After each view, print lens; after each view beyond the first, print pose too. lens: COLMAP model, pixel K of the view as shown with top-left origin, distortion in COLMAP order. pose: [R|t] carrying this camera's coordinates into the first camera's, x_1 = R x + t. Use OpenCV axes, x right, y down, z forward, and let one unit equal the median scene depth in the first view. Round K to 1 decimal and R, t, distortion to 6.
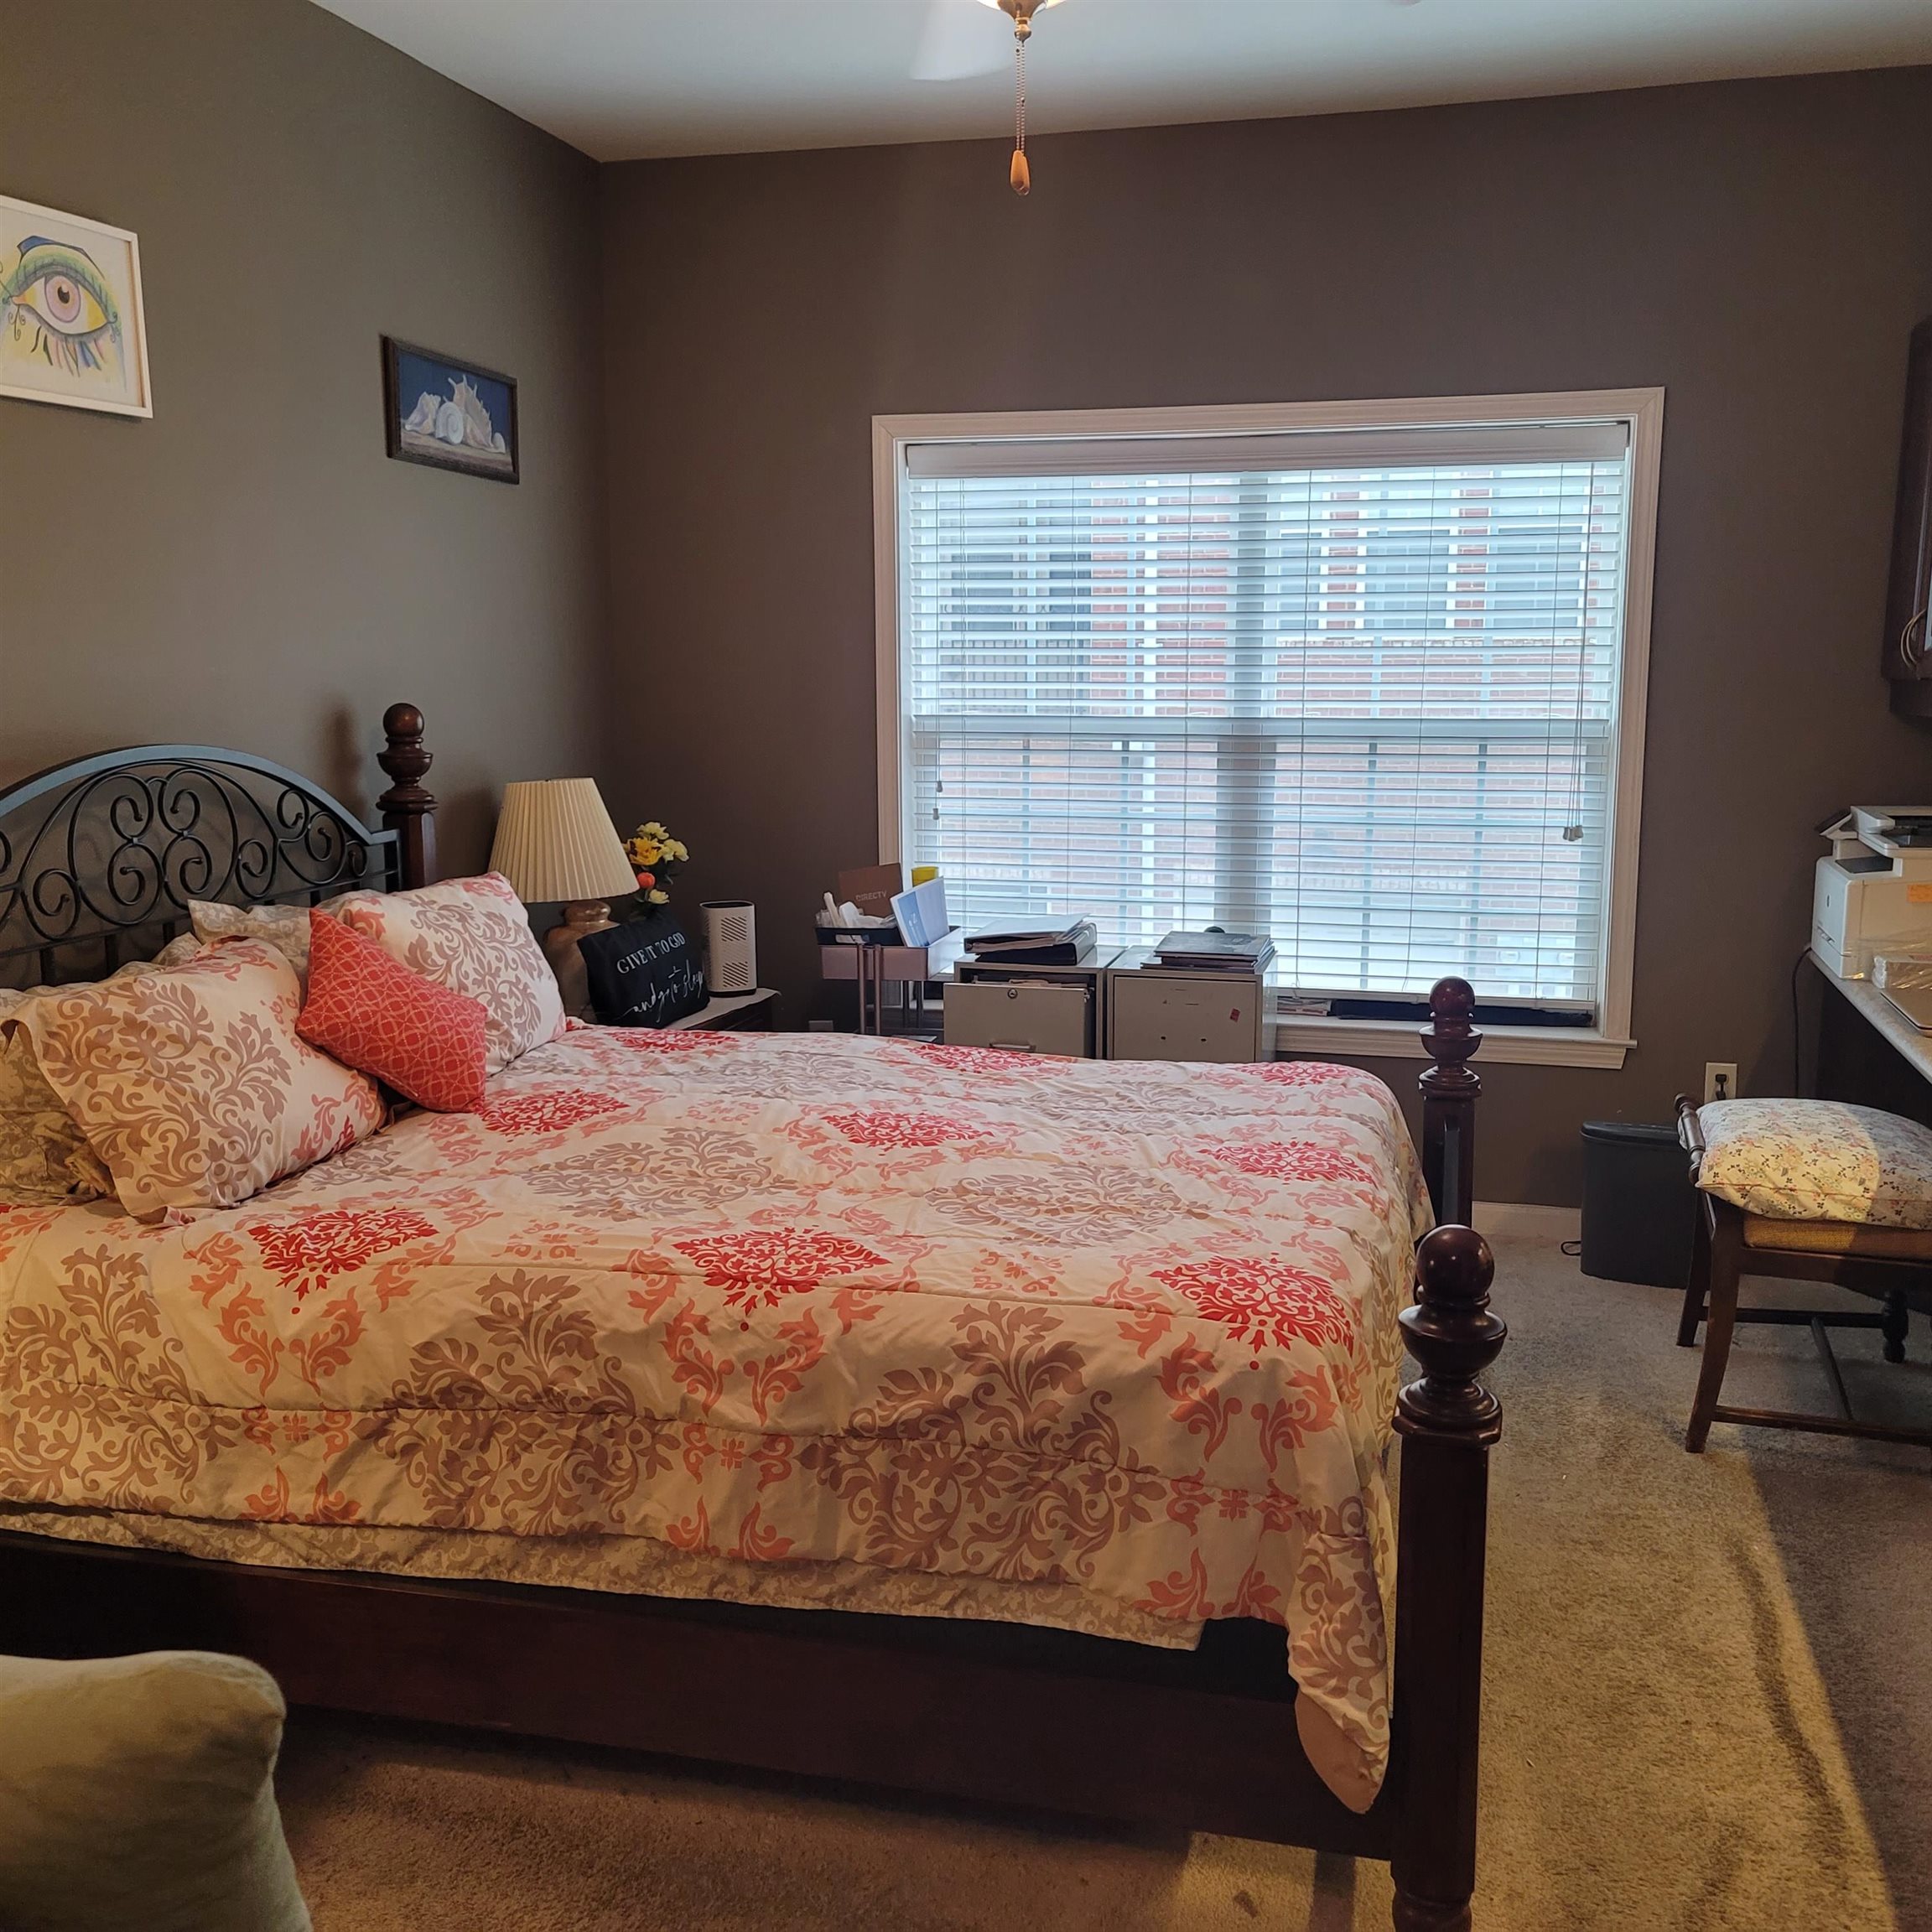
lens RADIAL K [[1896.5, 0, 970.5], [0, 1896.5, 1003.9], [0, 0, 1]] dist [0.071894, -0.025180]
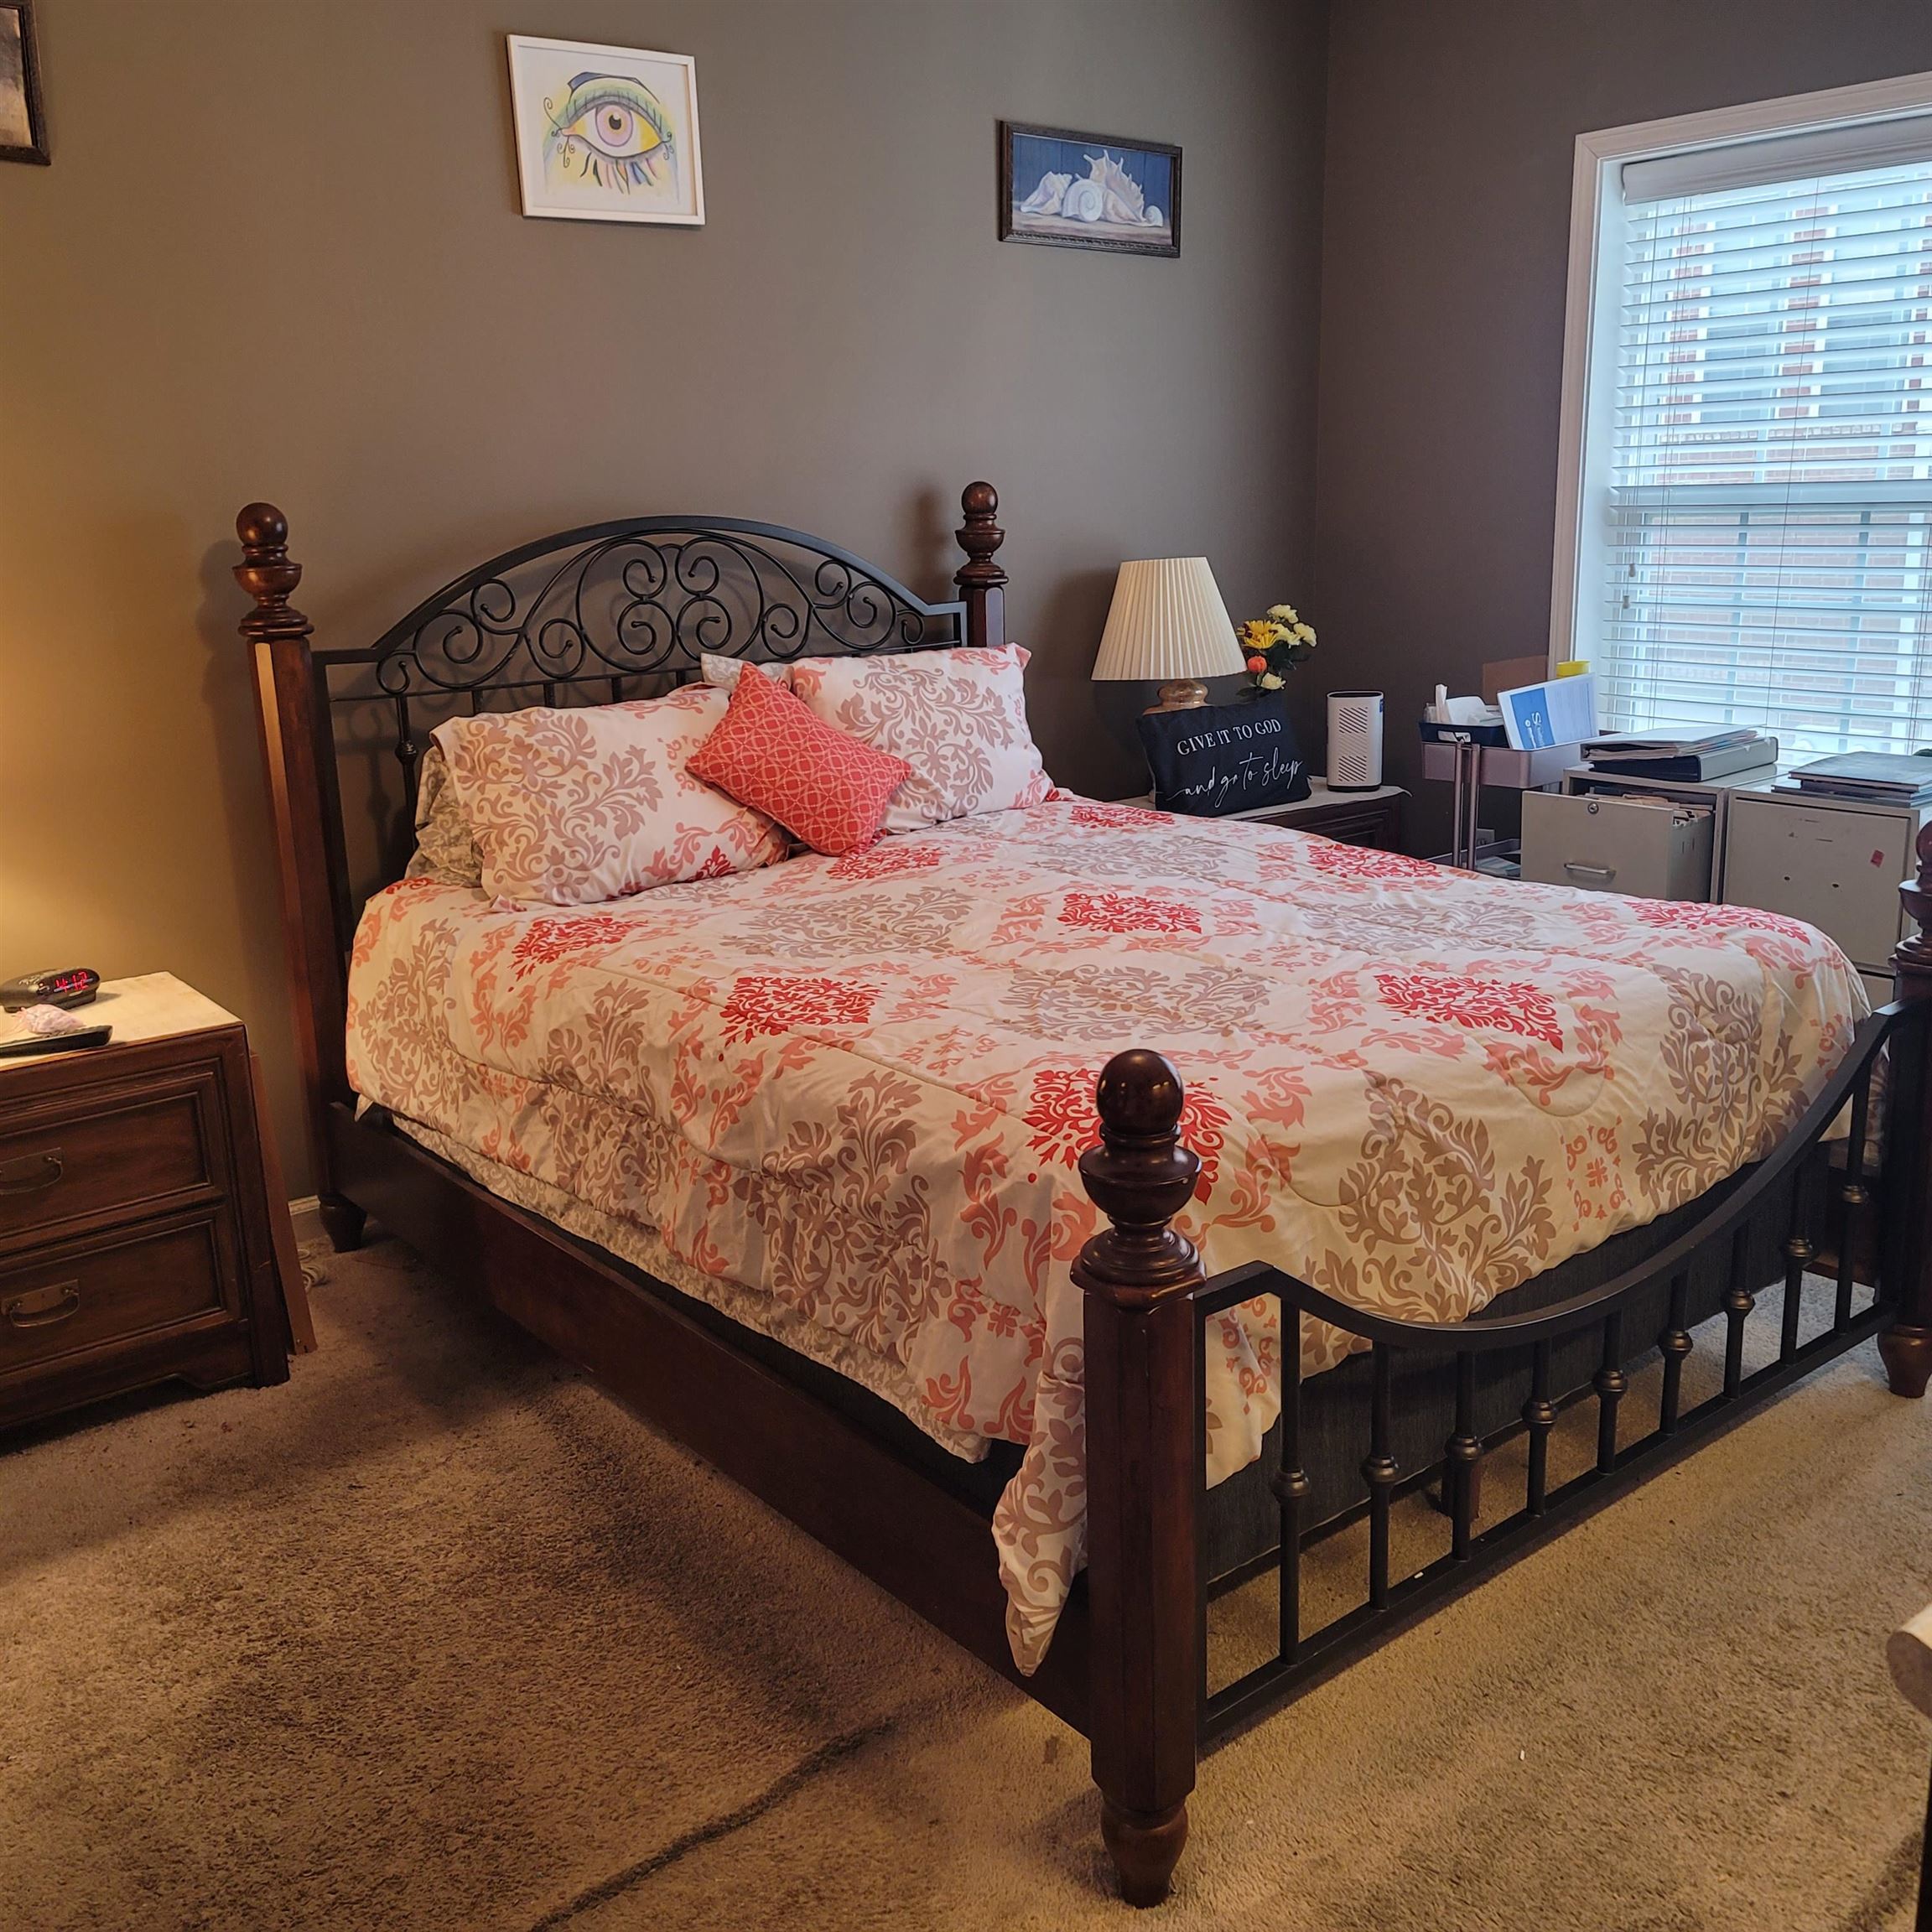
lens RADIAL K [[1866.1, 0, 930.1], [0, 1866.1, 967.2], [0, 0, 1]] dist [0.080558, -0.073275]
pose [[0.800406, 0.134276, -0.584226, 0.493819], [-0.086272, 0.990247, 0.109400, -0.002603], [0.593218, -0.037162, 0.804184, 0.206006]]
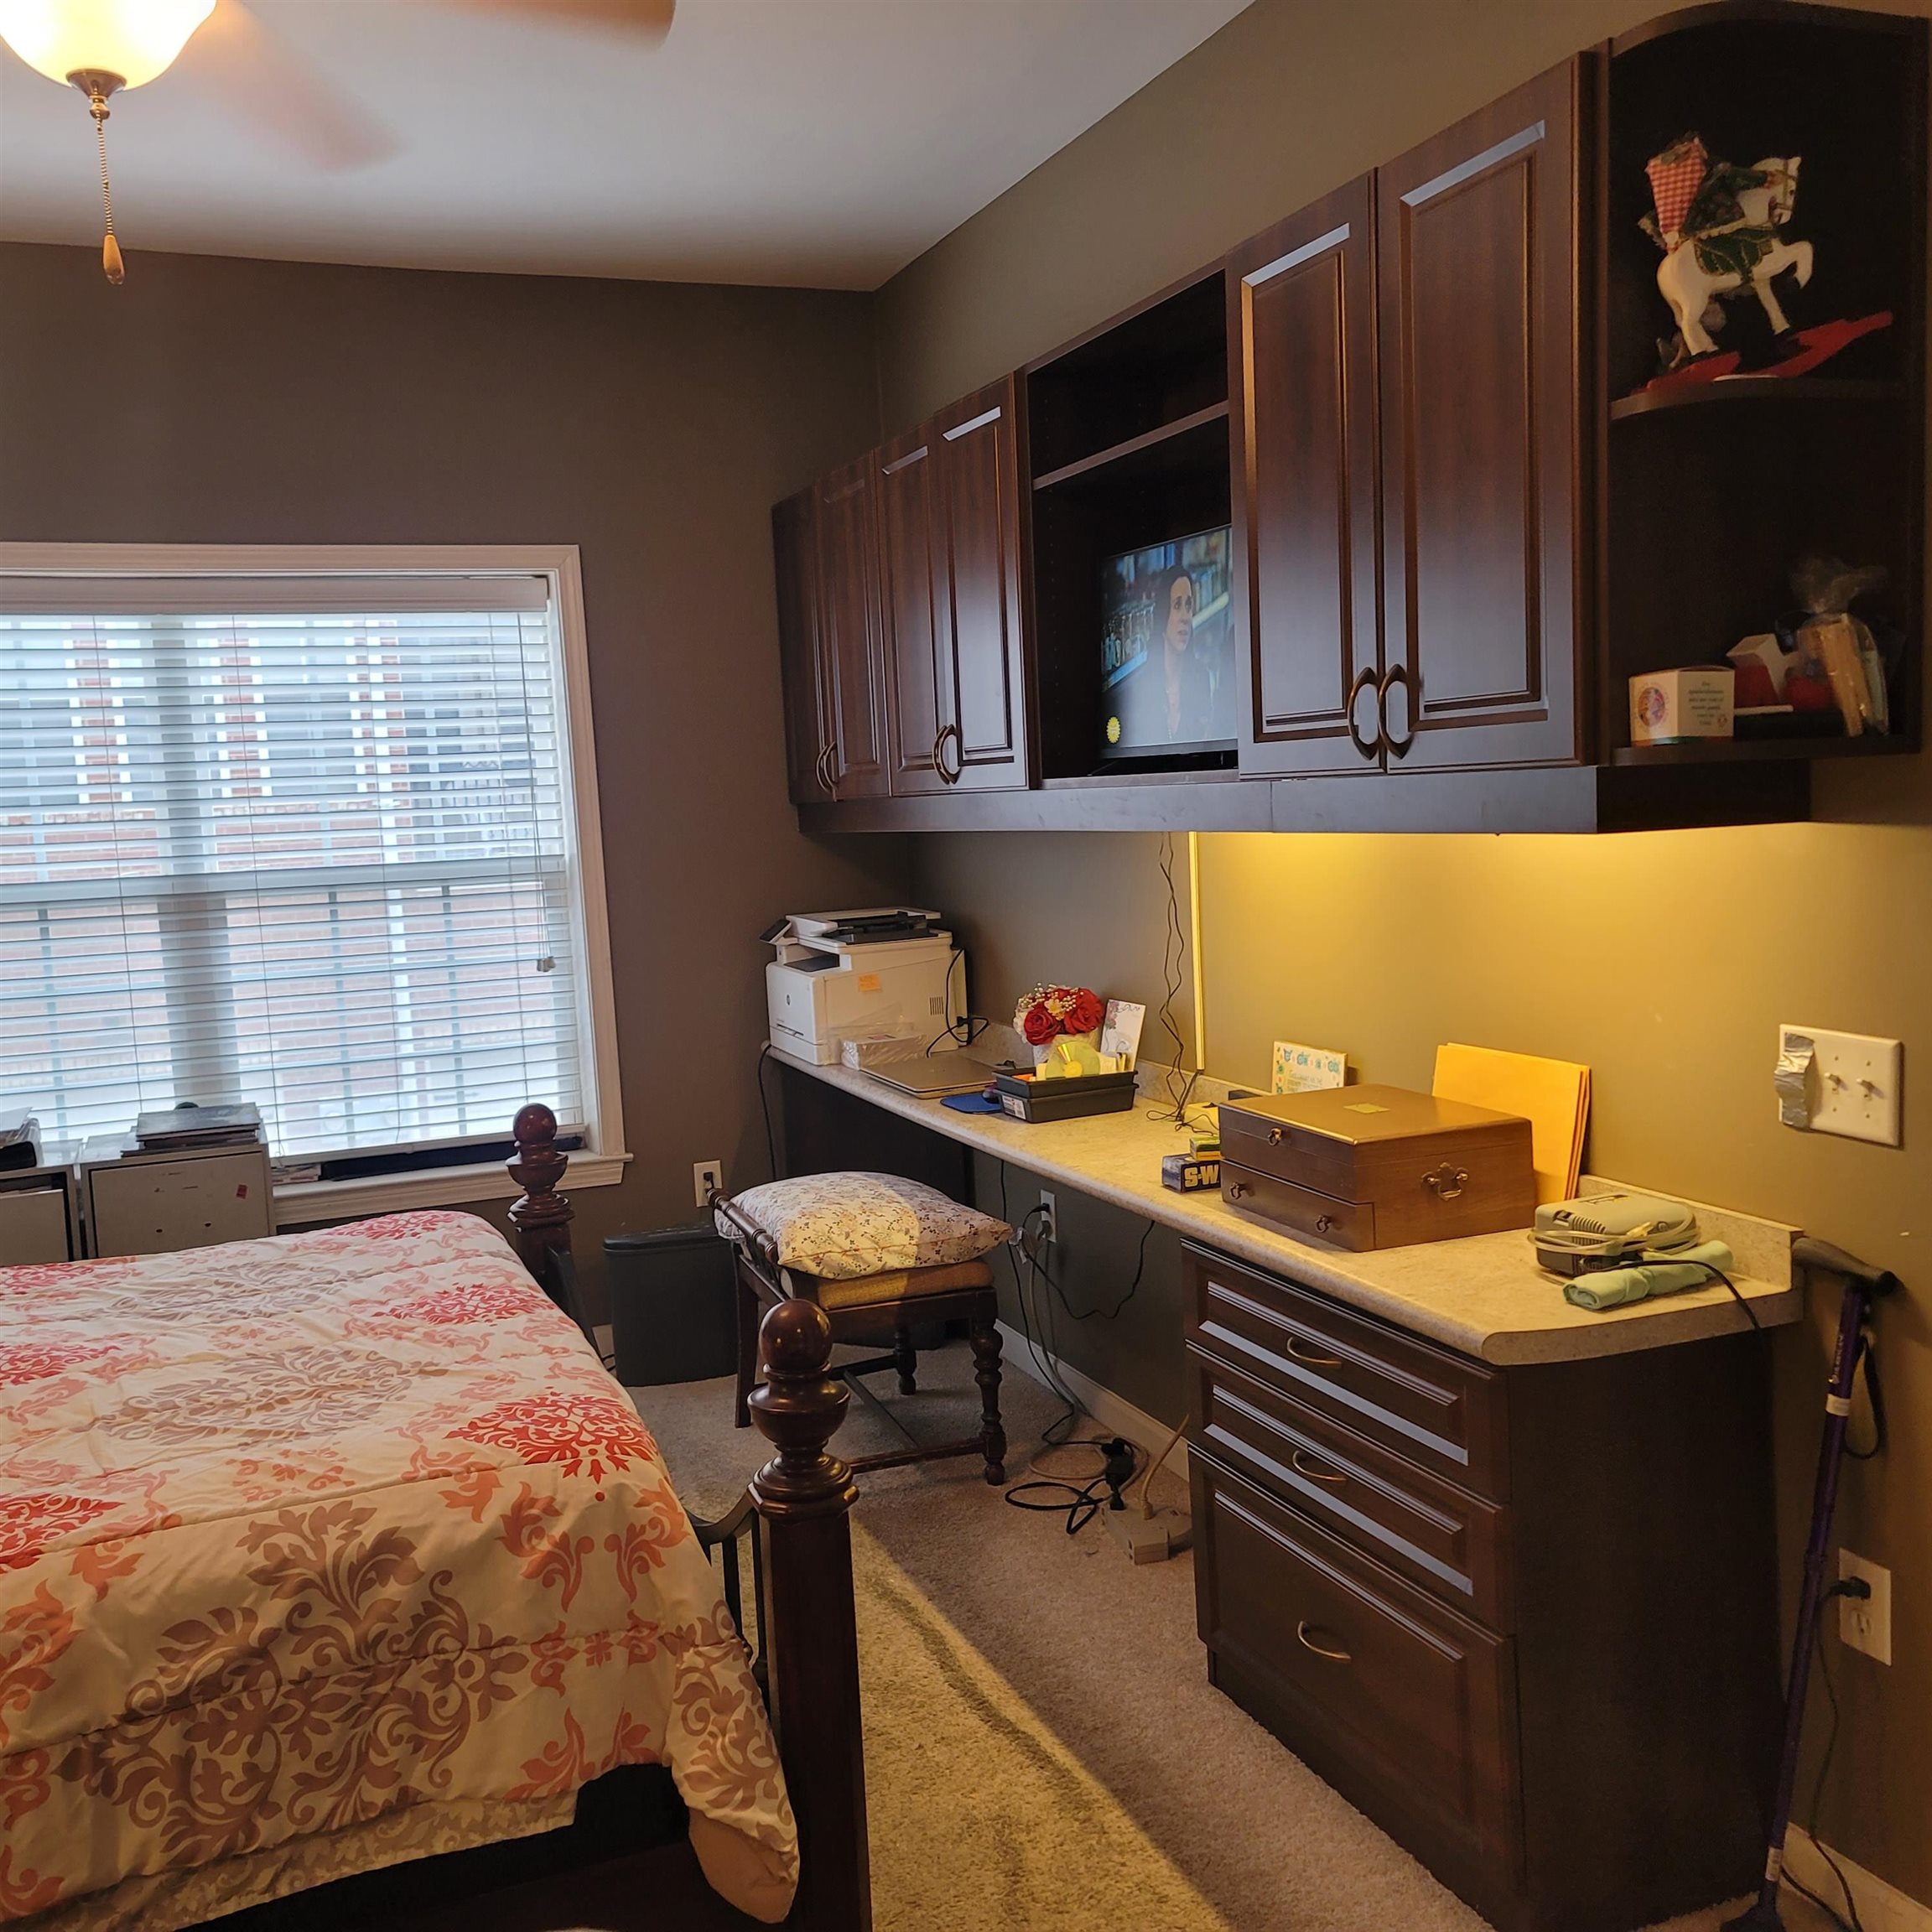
lens RADIAL K [[1908.5, 0, 920.4], [0, 1908.5, 1004.1], [0, 0, 1]] dist [0.083775, 0.000402]
pose [[0.814801, -0.105126, 0.570130, -0.196855], [0.154405, 0.987252, -0.038630, 0.005695], [-0.558801, 0.119506, 0.820646, 0.067112]]
